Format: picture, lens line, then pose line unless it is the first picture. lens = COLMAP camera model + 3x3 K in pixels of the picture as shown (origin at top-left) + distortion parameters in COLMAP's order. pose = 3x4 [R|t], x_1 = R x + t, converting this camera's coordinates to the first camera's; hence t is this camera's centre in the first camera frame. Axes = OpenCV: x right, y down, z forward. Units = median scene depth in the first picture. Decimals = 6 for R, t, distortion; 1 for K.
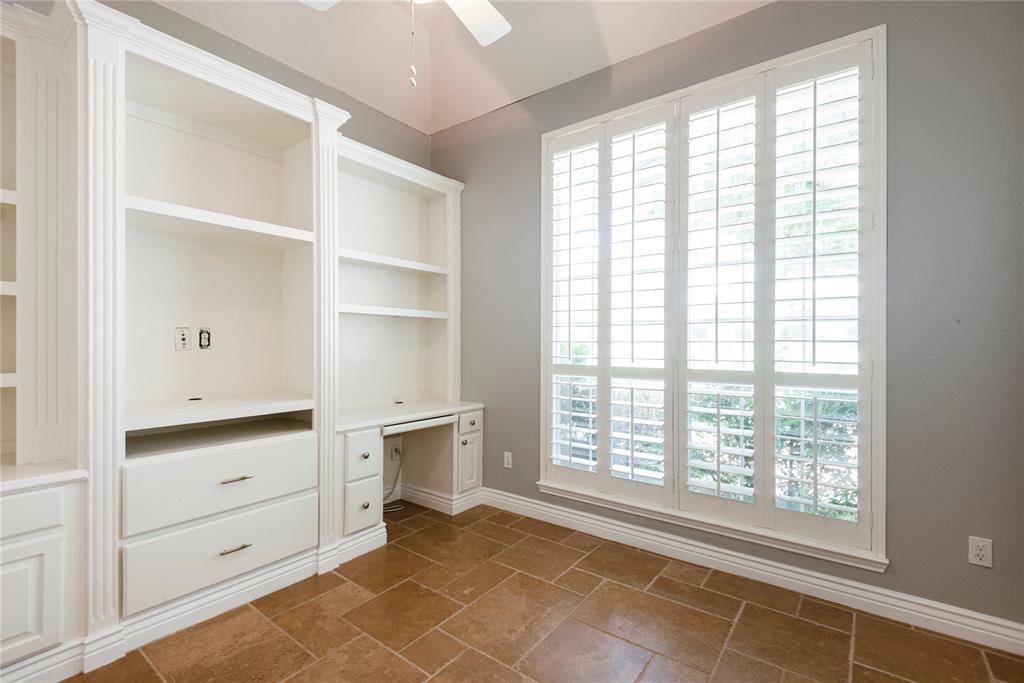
lens RADIAL K [[461.7, 0, 512.1], [0, 461.7, 339.7], [0, 0, 1]] dist [0.023323, -0.012847]
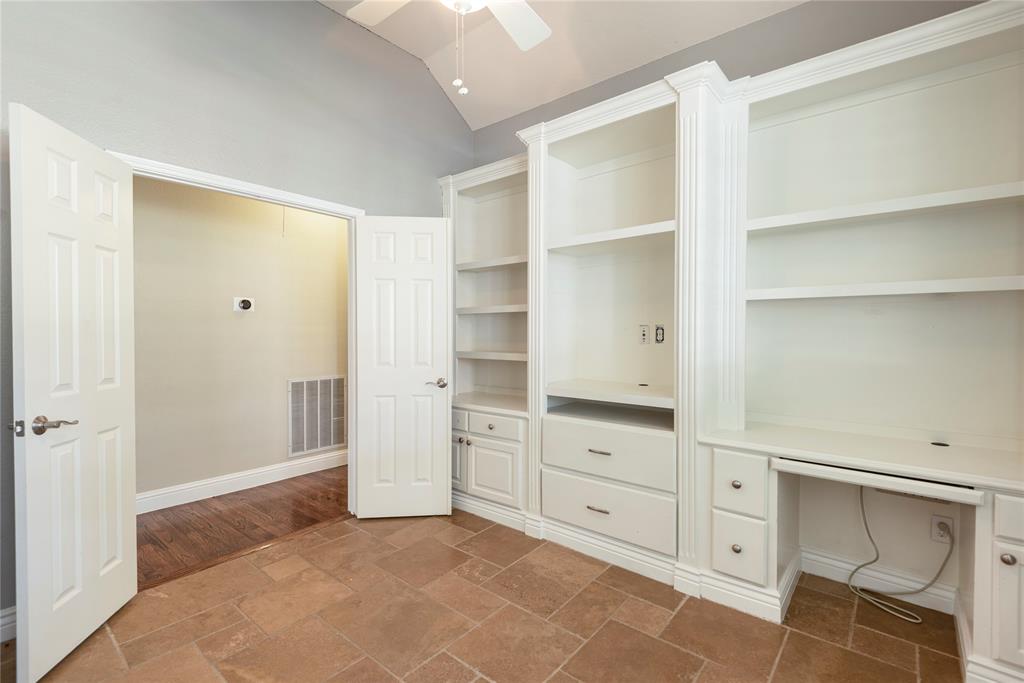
lens RADIAL K [[461.7, 0, 513.2], [0, 461.7, 340.7], [0, 0, 1]] dist [0.023323, -0.012847]
pose [[-0.043141, 0.009322, -0.999025, 0.522610], [-0.003750, 0.999948, 0.009492, 0.004298], [0.999062, 0.004156, -0.043104, 0.724527]]
